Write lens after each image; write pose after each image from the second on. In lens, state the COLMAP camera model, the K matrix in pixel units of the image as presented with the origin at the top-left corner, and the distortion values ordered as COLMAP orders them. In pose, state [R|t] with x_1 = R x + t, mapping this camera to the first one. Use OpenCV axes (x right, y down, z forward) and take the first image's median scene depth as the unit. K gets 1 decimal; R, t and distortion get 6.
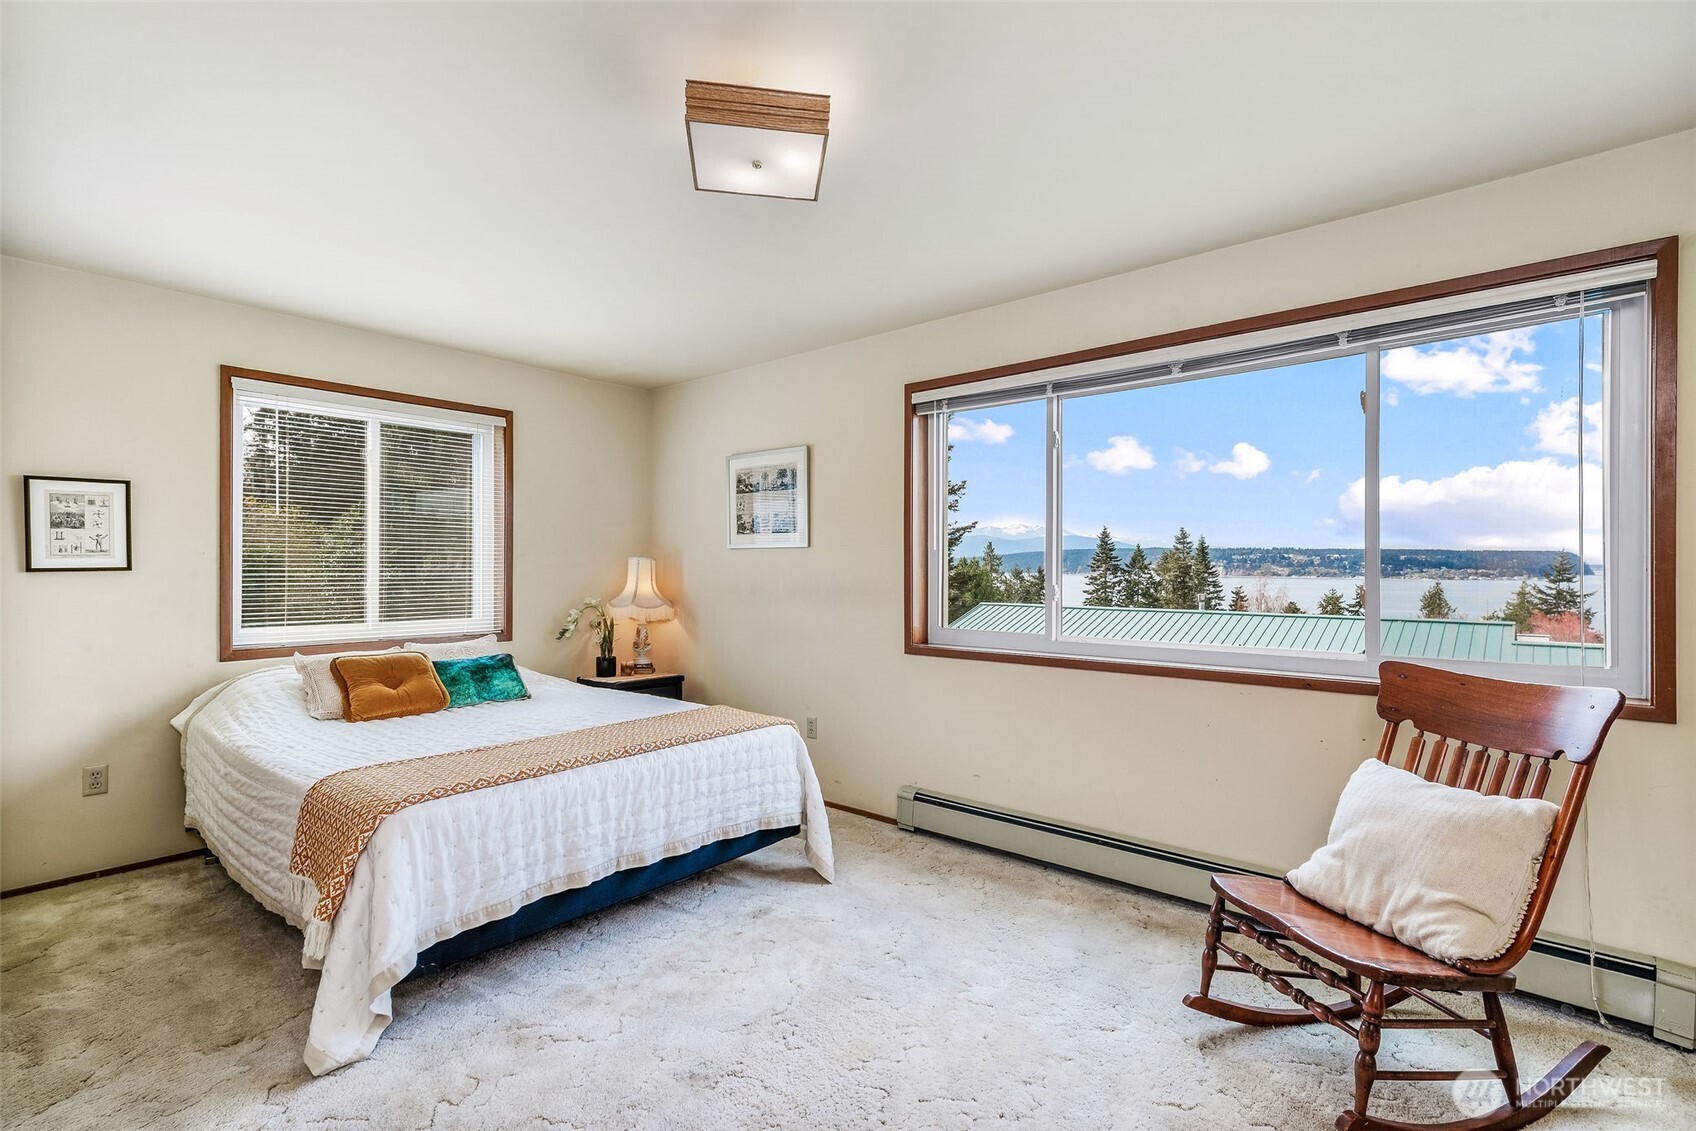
lens RADIAL K [[795.9, 0, 848.0], [0, 795.9, 565.5], [0, 0, 1]] dist [0.011306, 0.000811]
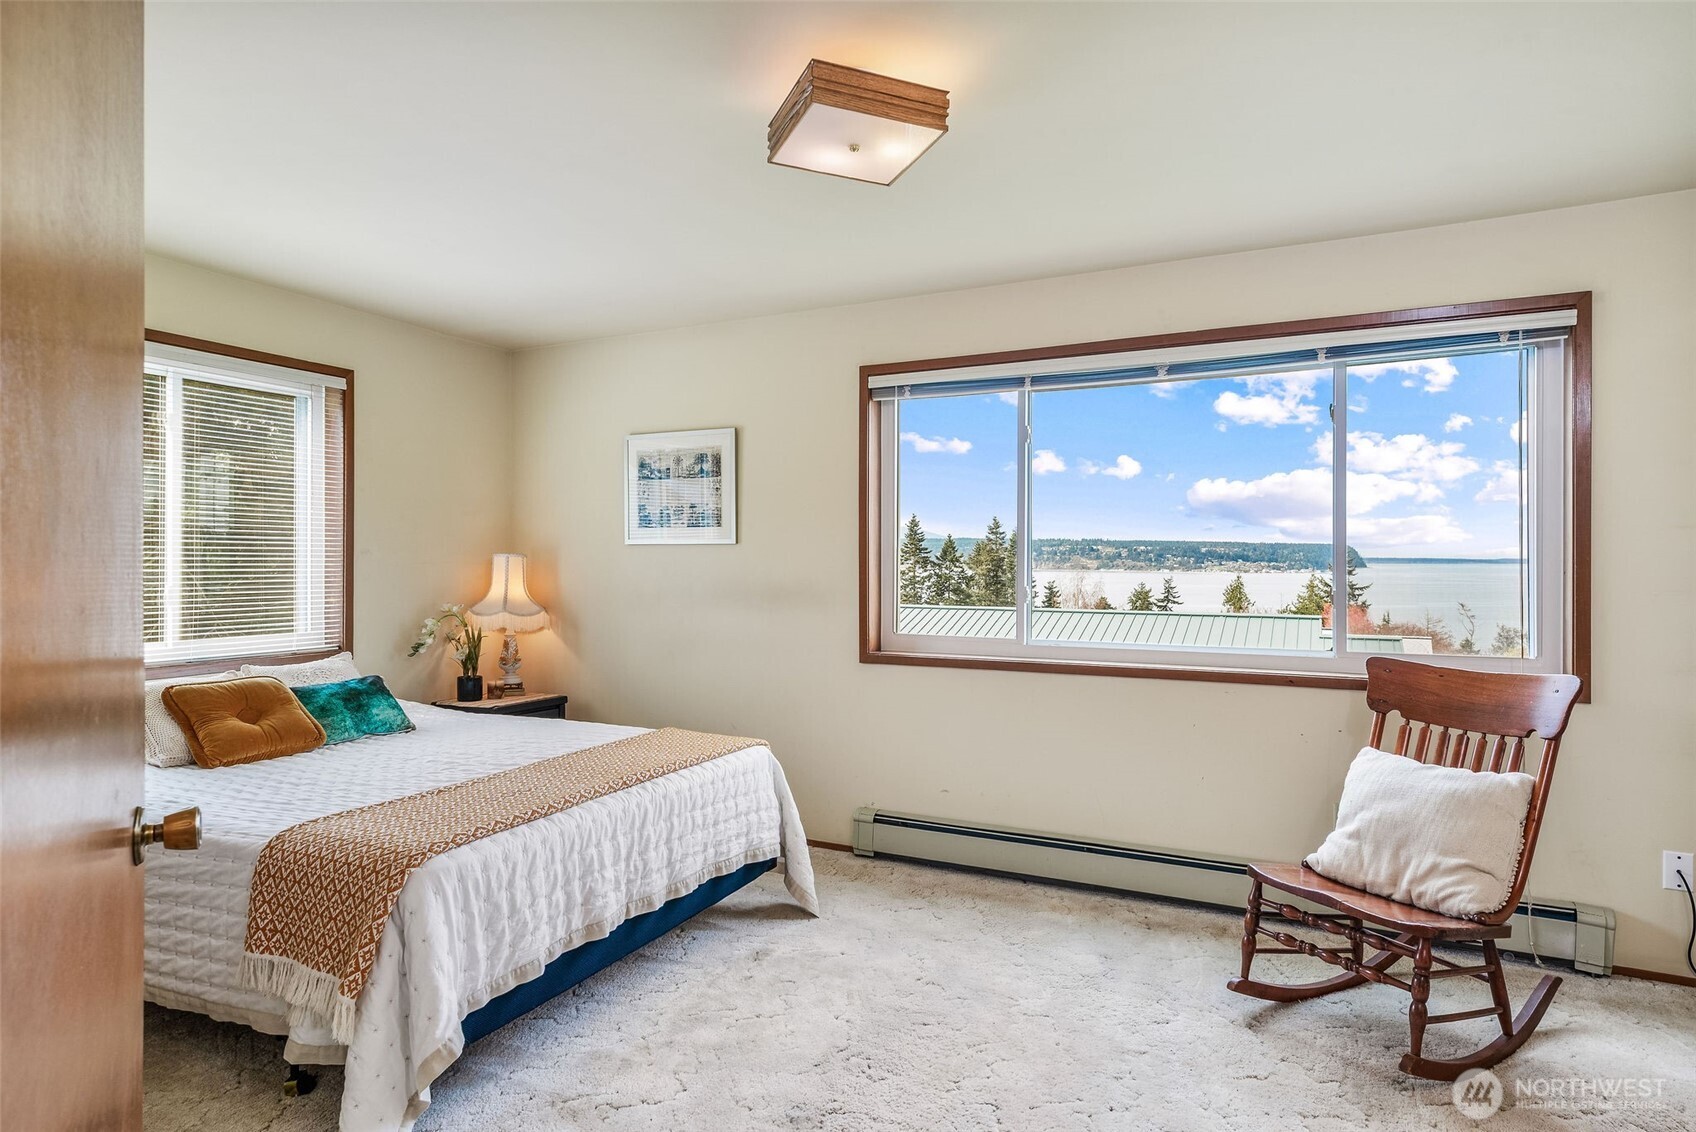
lens RADIAL K [[949.6, 0, 845.6], [0, 949.6, 558.0], [0, 0, 1]] dist [0.004222, -0.000132]
pose [[0.968956, 0.001144, 0.247229, -0.268064], [-0.001334, 0.999999, 0.000600, -0.011697], [-0.247228, -0.000911, 0.968957, -0.058466]]
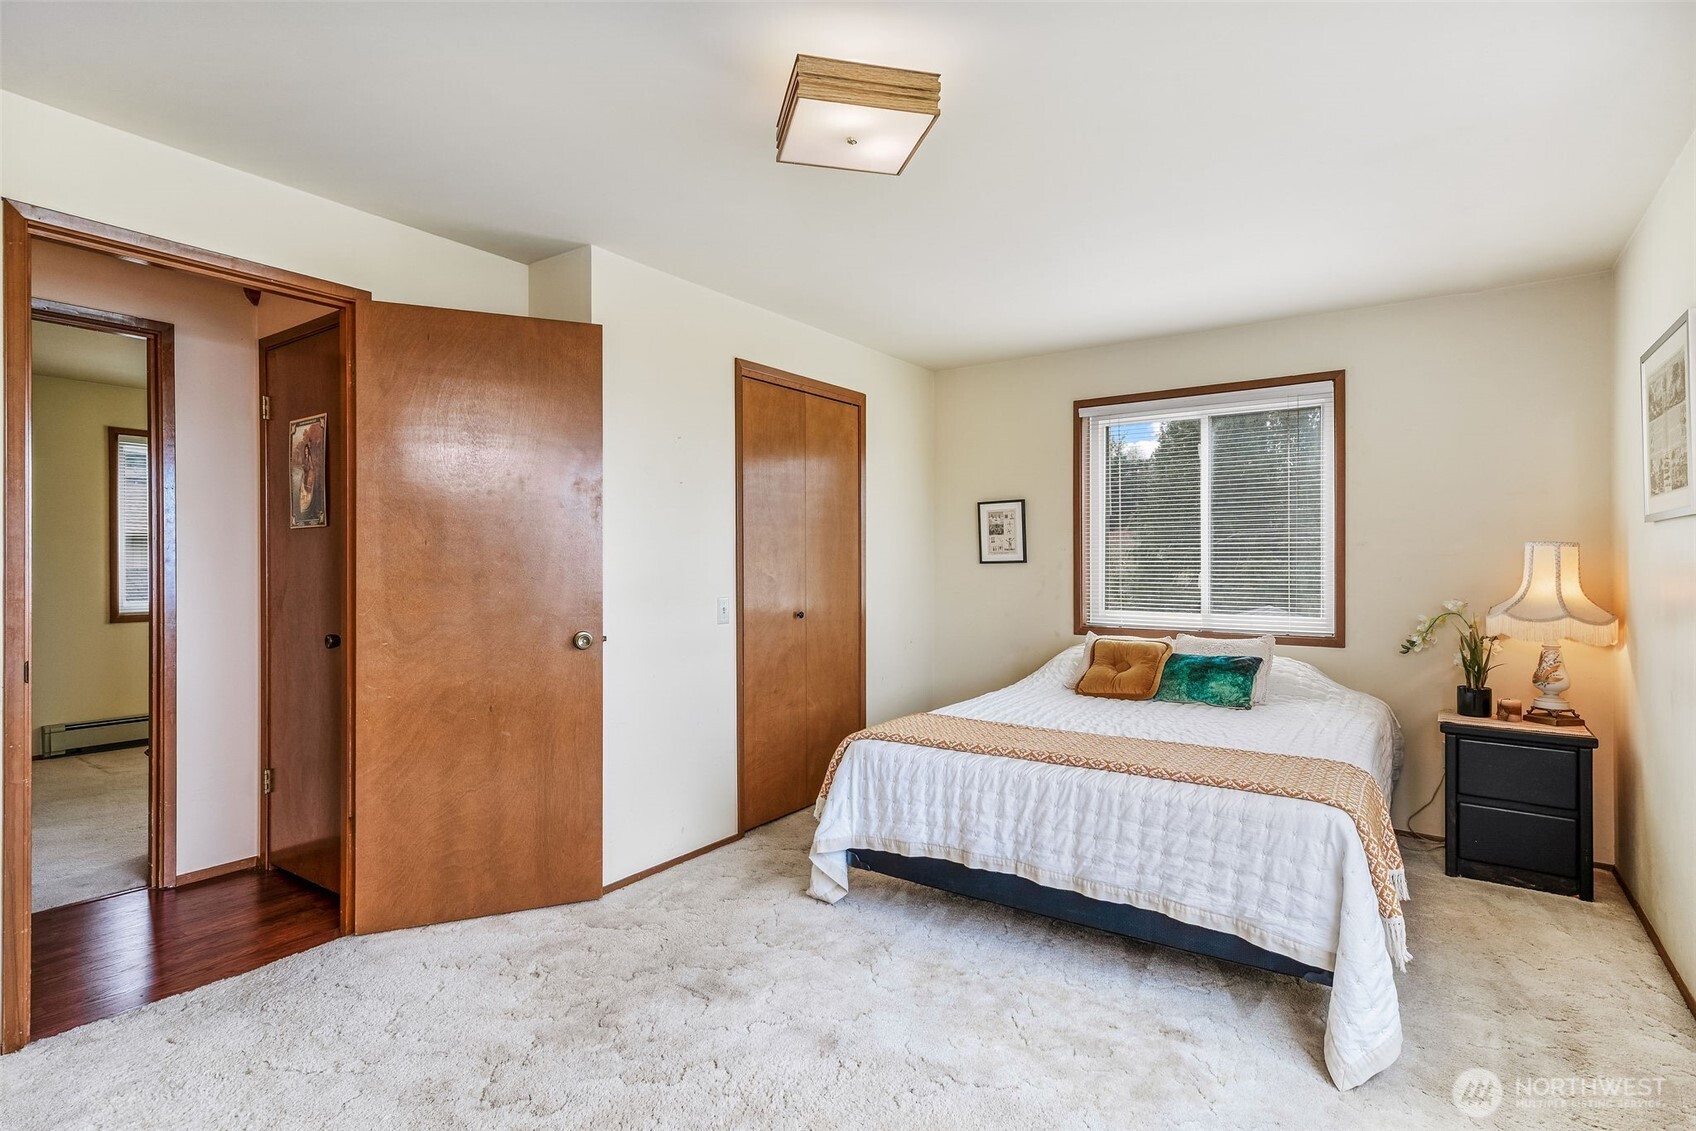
lens RADIAL K [[836.0, 0, 848.0], [0, 836.0, 565.5], [0, 0, 1]] dist [0.016953, 0.000200]
pose [[0.096289, 0.002303, -0.995351, 0.591744], [0.003451, 0.999991, 0.002648, 0.006669], [0.995347, -0.003690, 0.096280, 0.599556]]
